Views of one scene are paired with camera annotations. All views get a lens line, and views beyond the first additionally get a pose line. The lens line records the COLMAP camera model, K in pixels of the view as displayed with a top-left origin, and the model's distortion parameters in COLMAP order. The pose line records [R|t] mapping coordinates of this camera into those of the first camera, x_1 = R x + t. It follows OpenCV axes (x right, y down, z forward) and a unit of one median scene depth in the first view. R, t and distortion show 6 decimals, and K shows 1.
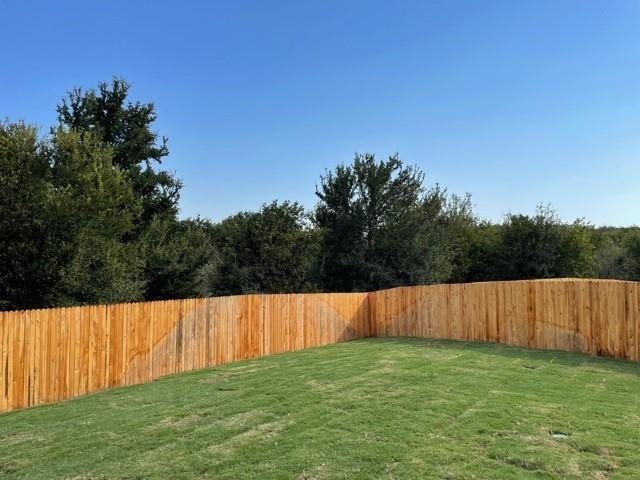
lens RADIAL K [[477.5, 0, 327.4], [0, 477.5, 232.3], [0, 0, 1]] dist [0.076622, -0.104045]
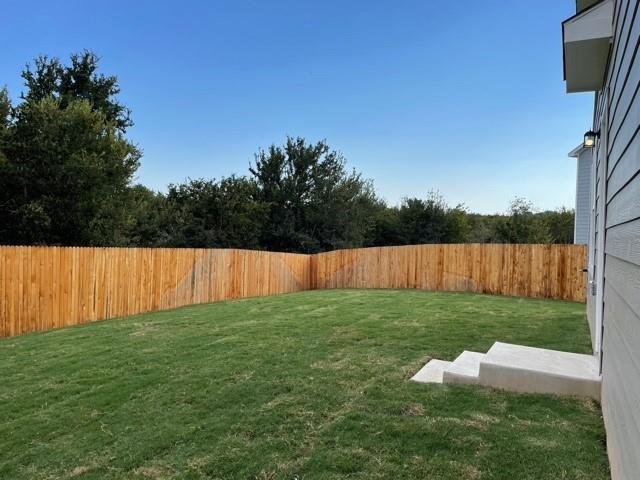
lens RADIAL K [[477.5, 0, 320.7], [0, 477.5, 242.2], [0, 0, 1]] dist [0.076622, -0.104045]
pose [[0.975589, 0.029446, 0.217620, -0.150566], [-0.043721, 0.997175, 0.061074, 0.017499], [-0.215207, -0.069097, 0.974121, -0.190708]]
